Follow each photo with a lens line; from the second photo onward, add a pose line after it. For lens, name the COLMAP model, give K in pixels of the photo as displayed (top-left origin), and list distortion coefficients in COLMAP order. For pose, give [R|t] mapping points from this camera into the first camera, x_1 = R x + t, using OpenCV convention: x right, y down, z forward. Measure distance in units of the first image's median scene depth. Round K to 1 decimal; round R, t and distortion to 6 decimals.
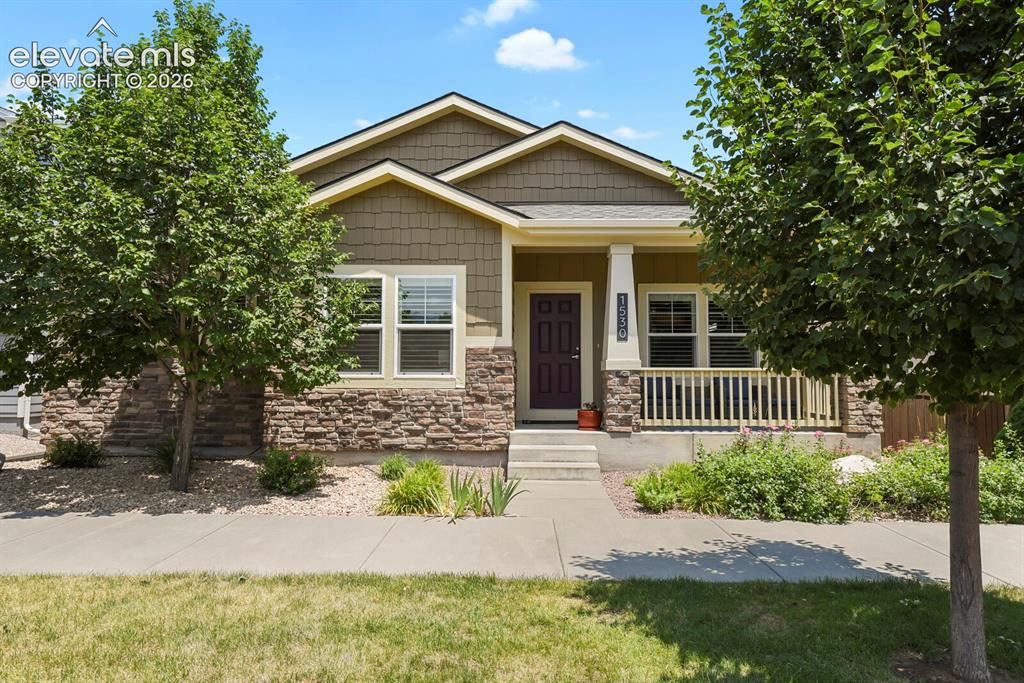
lens RADIAL K [[639.8, 0, 514.5], [0, 639.8, 340.2], [0, 0, 1]] dist [0.019433, -0.000229]
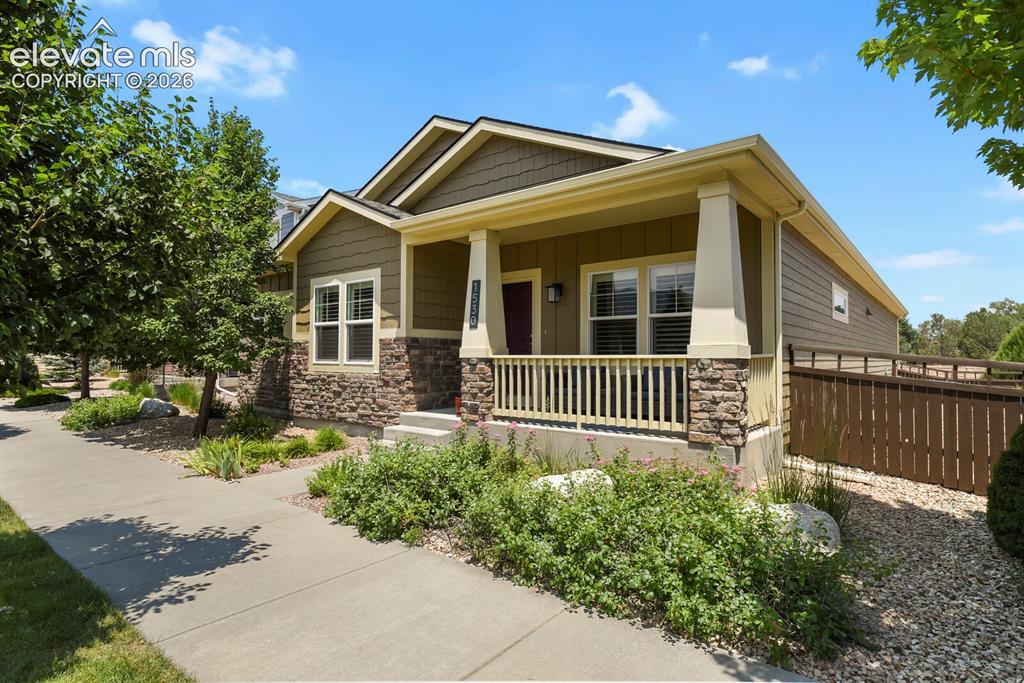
lens RADIAL K [[546.9, 0, 513.5], [0, 546.9, 339.5], [0, 0, 1]] dist [-0.003773, -0.001811]
pose [[0.784879, -0.021316, -0.619283, 0.734875], [0.032819, 0.999435, 0.007193, 0.014003], [0.618780, -0.025970, 0.785135, 0.371133]]
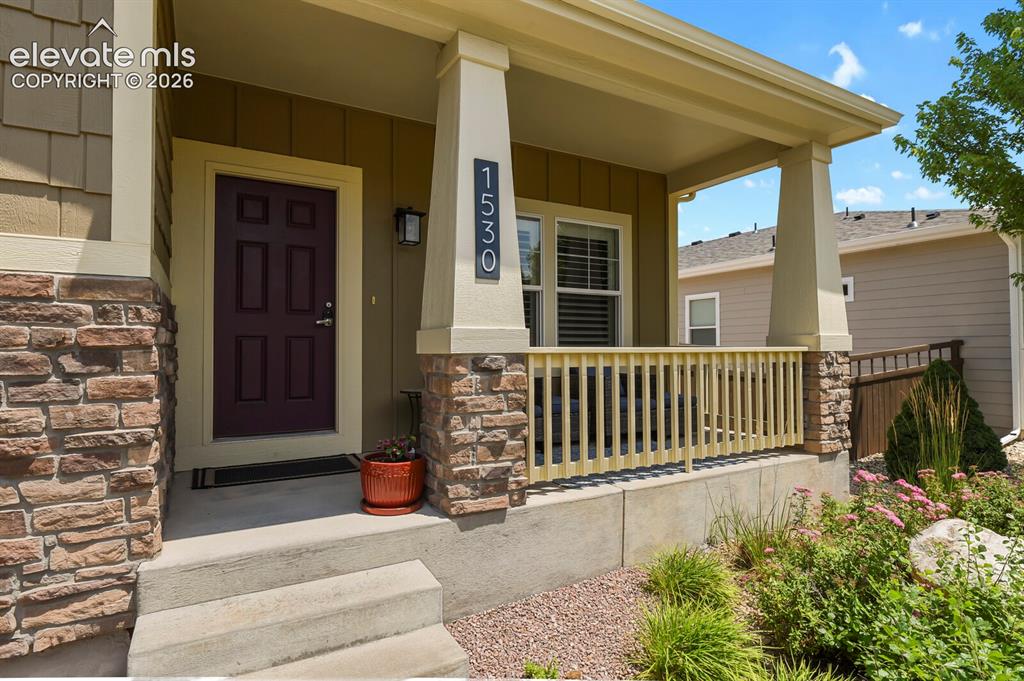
lens RADIAL K [[546.9, 0, 519.6], [0, 546.9, 337.7], [0, 0, 1]] dist [-0.003773, -0.001811]
pose [[0.854756, 0.007220, 0.518980, 0.010835], [-0.026003, 0.999243, 0.028926, 0.026569], [-0.518379, -0.038220, 0.854297, 0.696026]]
